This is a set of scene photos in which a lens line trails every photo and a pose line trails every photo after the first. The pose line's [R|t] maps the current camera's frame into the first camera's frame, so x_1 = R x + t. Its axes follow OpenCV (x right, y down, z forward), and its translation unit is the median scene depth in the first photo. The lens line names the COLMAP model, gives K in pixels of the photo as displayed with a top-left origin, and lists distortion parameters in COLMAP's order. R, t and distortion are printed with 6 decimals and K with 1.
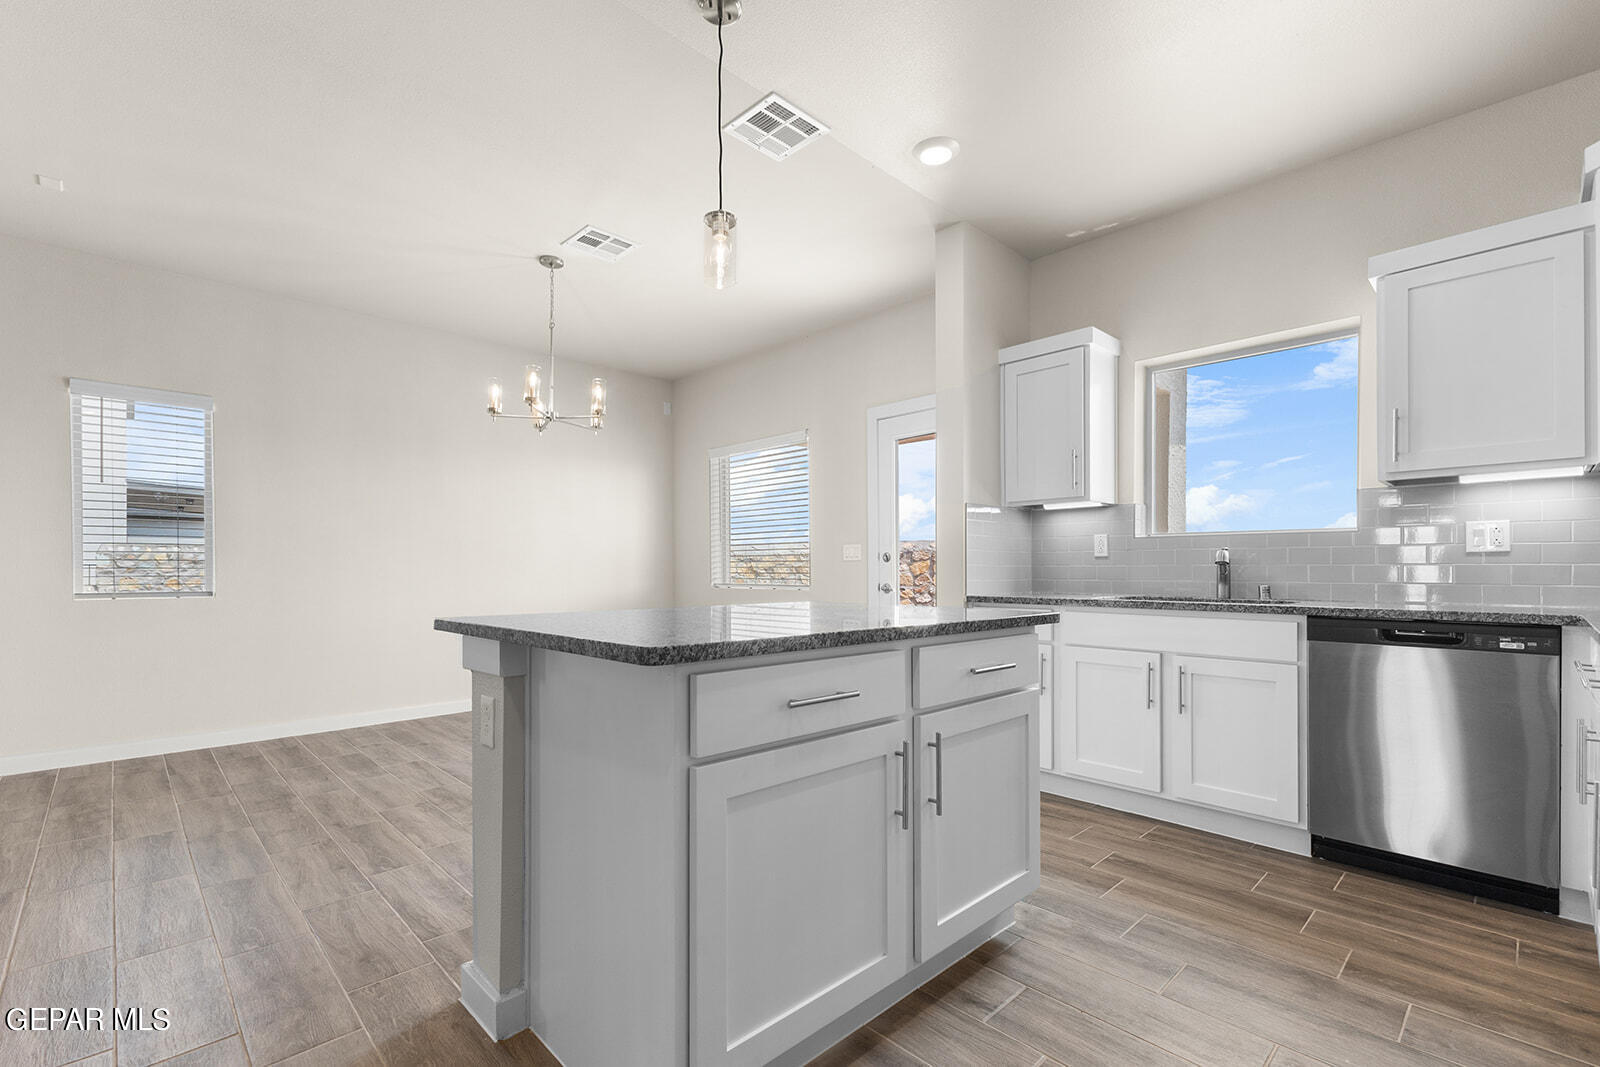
lens RADIAL K [[705.0, 0, 811.2], [0, 705.0, 570.6], [0, 0, 1]] dist [0.018247, -0.008377]
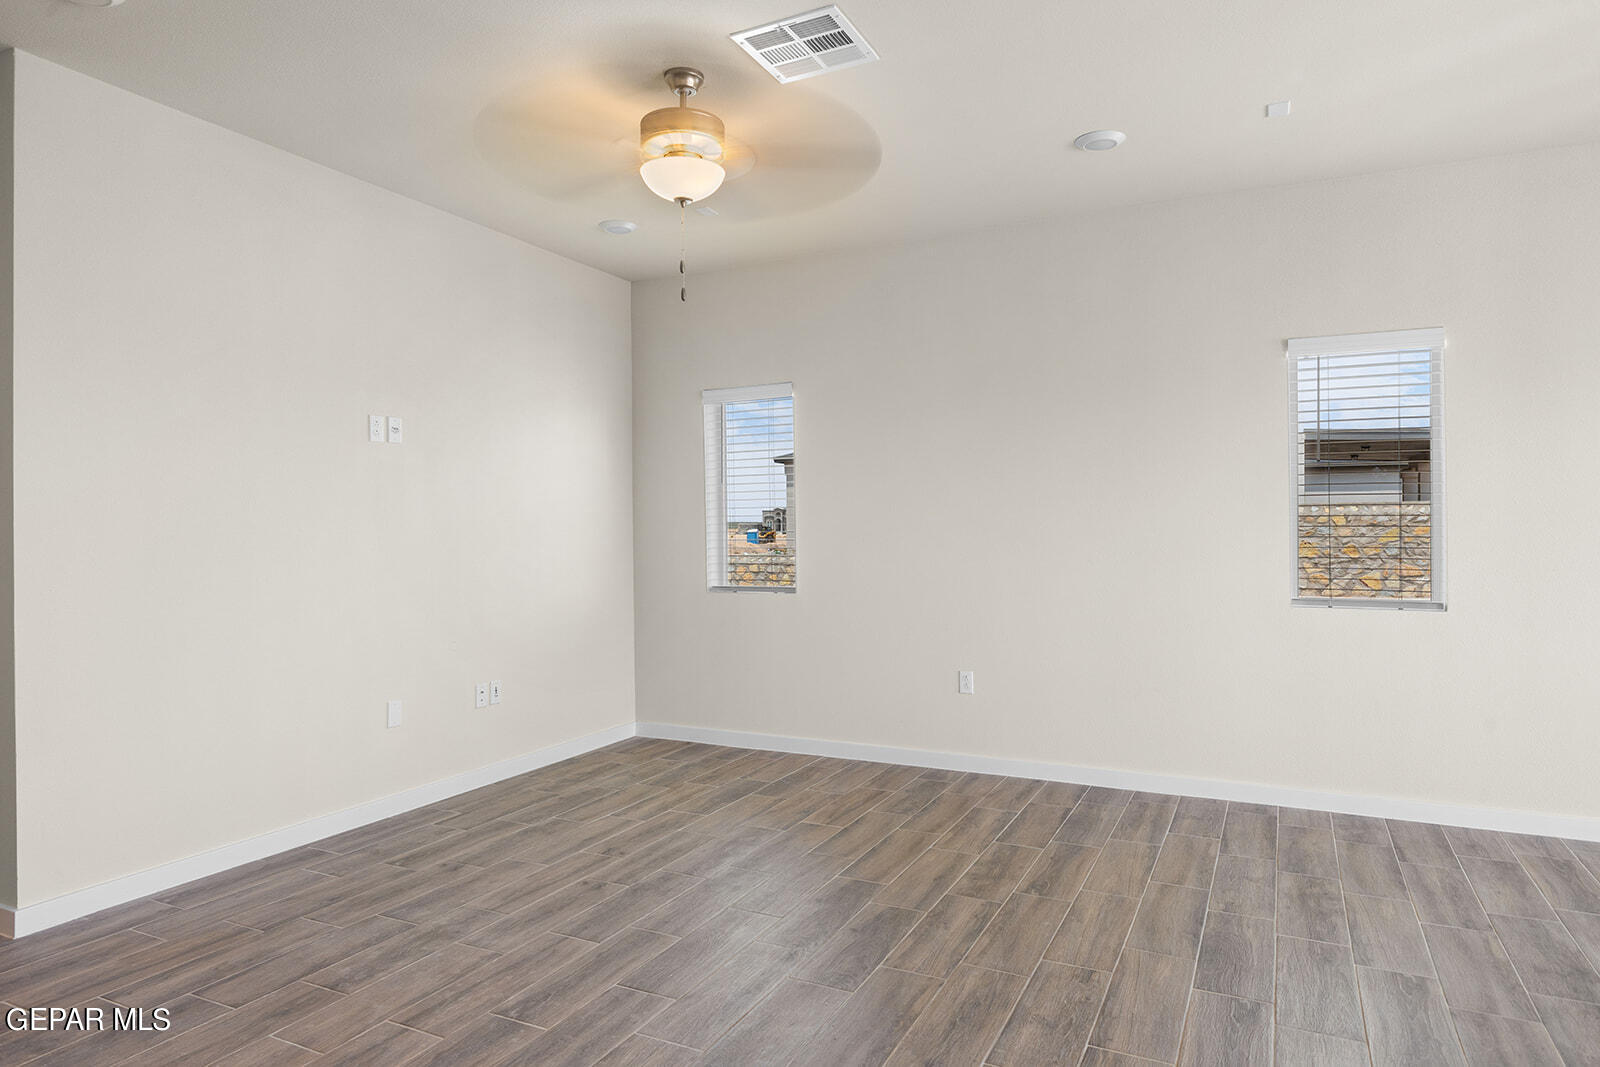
lens RADIAL K [[967.9, 0, 799.7], [0, 967.9, 521.8], [0, 0, 1]] dist [-0.003714, -0.002504]
pose [[0.324808, -0.002596, -0.945776, -0.176334], [0.000488, 0.999997, -0.002578, -0.062643], [0.945780, 0.000376, 0.324808, 0.103313]]
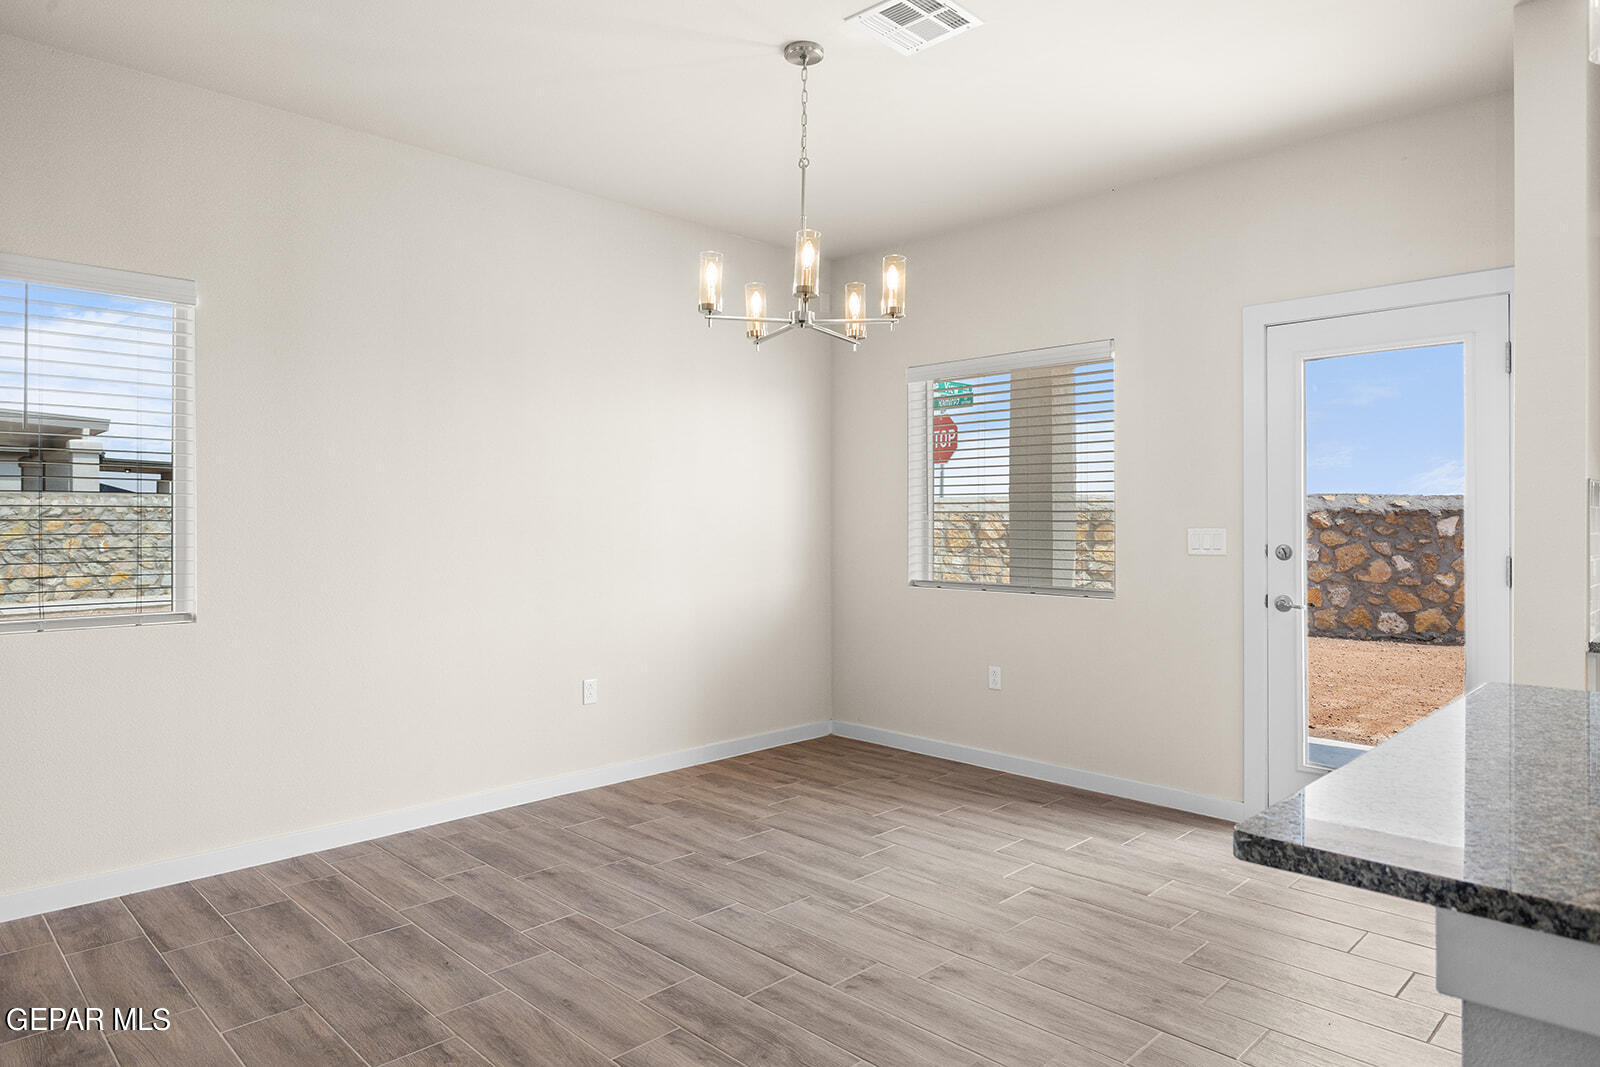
lens RADIAL K [[971.3, 0, 815.8], [0, 971.3, 516.2], [0, 0, 1]] dist [-0.004957, -0.003374]
pose [[0.999866, 0.003154, 0.016057, -0.425474], [-0.003060, 0.999978, -0.005832, -0.060198], [-0.016075, 0.005783, 0.999854, 0.238855]]
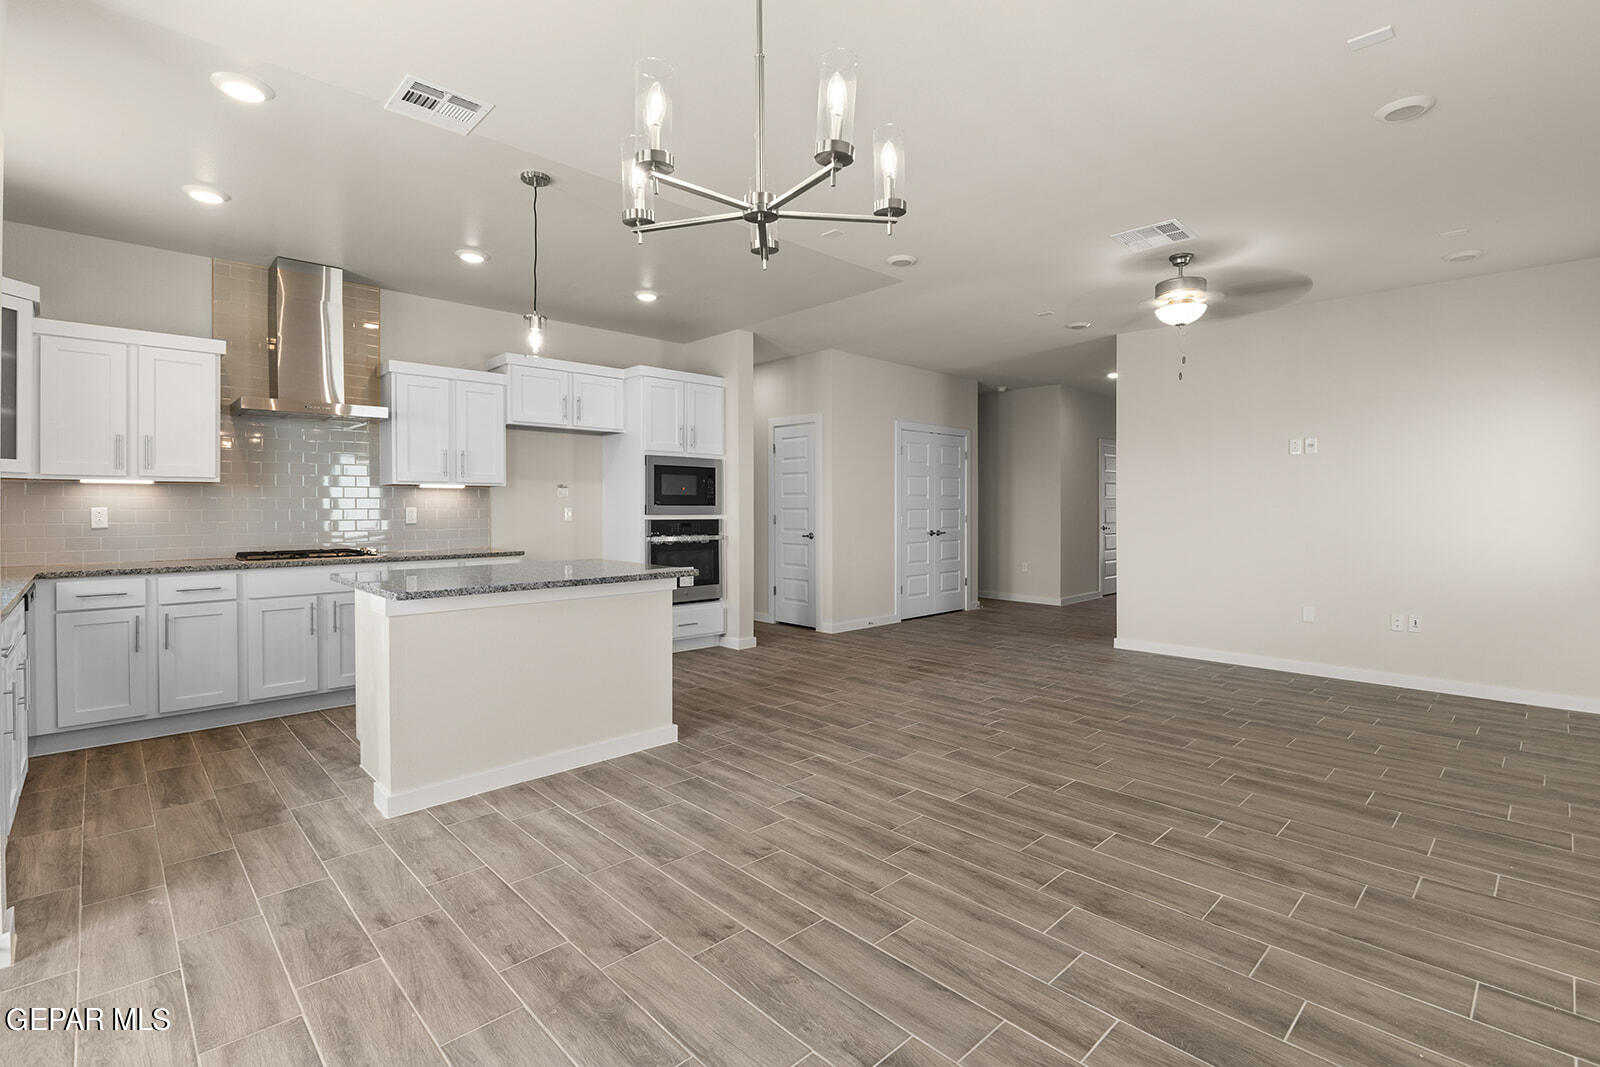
lens RADIAL K [[736.2, 0, 807.4], [0, 736.2, 512.5], [0, 0, 1]] dist [-0.016962, 0.000338]
pose [[-0.999984, 0.000864, 0.005542, -0.455862], [0.000926, 0.999937, 0.011172, -0.058852], [-0.005532, 0.011177, -0.999922, 1.630456]]
